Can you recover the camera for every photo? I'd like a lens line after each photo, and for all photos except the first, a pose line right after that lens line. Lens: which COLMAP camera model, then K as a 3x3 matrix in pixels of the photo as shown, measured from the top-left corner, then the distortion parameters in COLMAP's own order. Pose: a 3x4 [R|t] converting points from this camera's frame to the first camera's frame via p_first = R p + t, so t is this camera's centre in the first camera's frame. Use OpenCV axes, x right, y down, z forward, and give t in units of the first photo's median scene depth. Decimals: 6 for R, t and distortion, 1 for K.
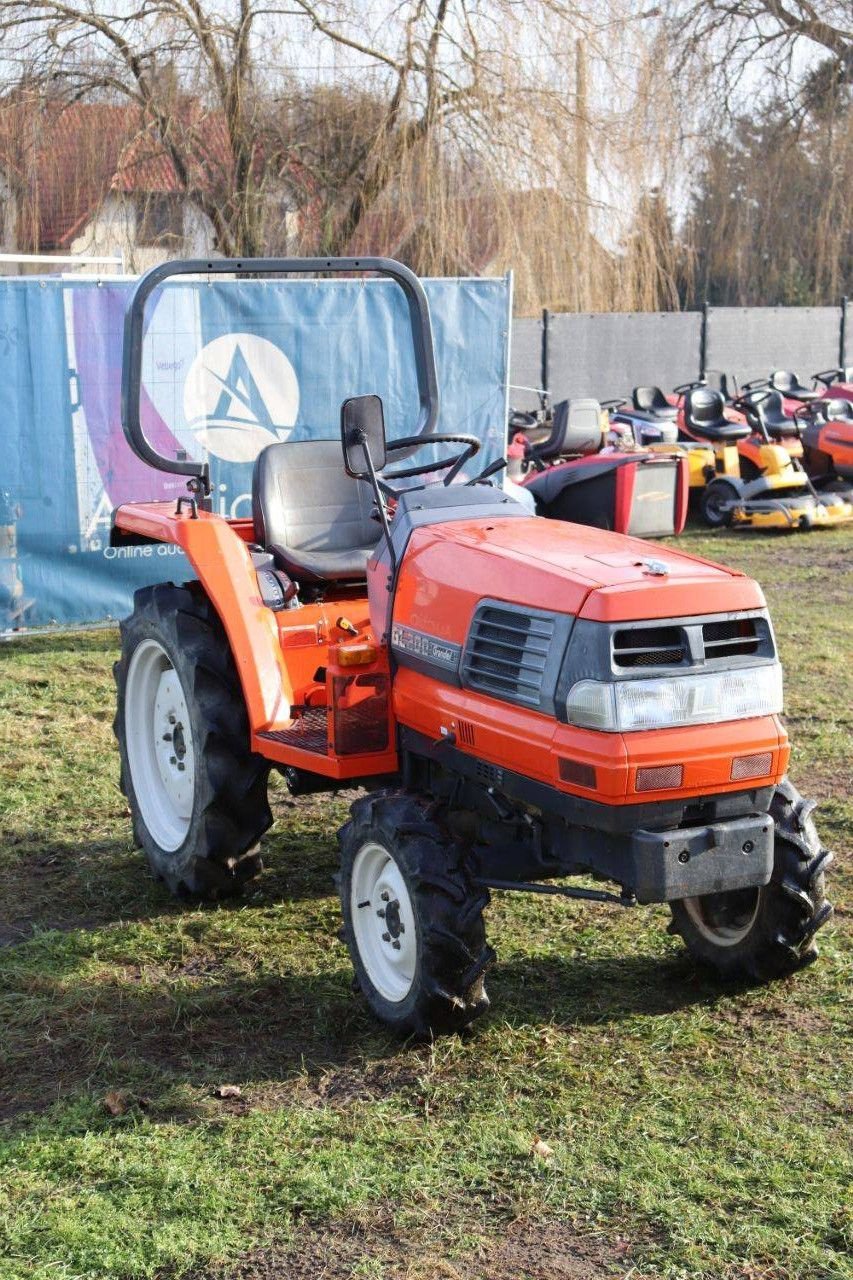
lens RADIAL K [[2606.5, 0, 426.5], [0, 2606.5, 640.0], [0, 0, 1]] dist [0.321492, 0.052835]
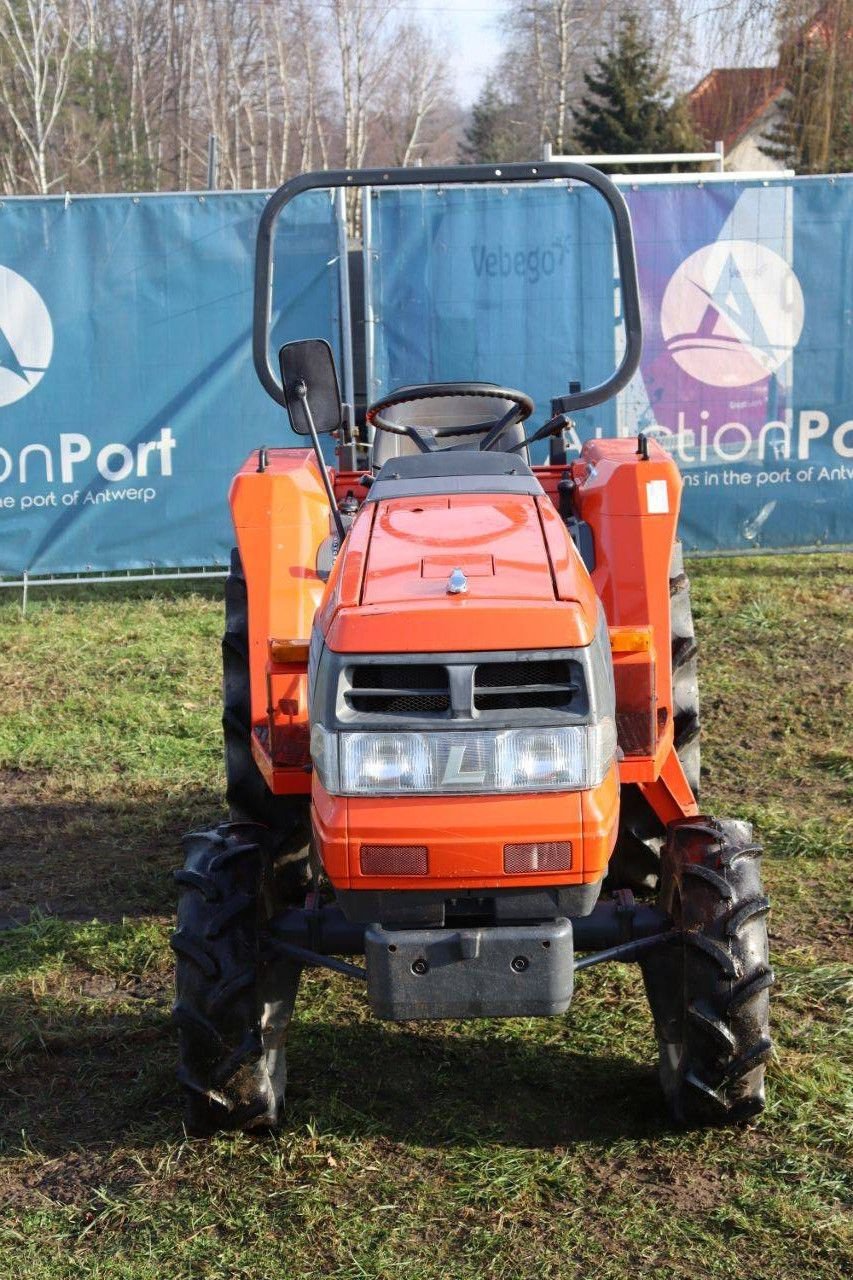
lens RADIAL K [[2380.1, 0, 426.5], [0, 2380.1, 640.0], [0, 0, 1]] dist [0.247549, 0.062190]
pose [[0.857003, 0.083758, -0.508458, 0.439592], [-0.052474, 0.995758, 0.075586, -0.063665], [0.512632, -0.038096, 0.857763, 0.402950]]
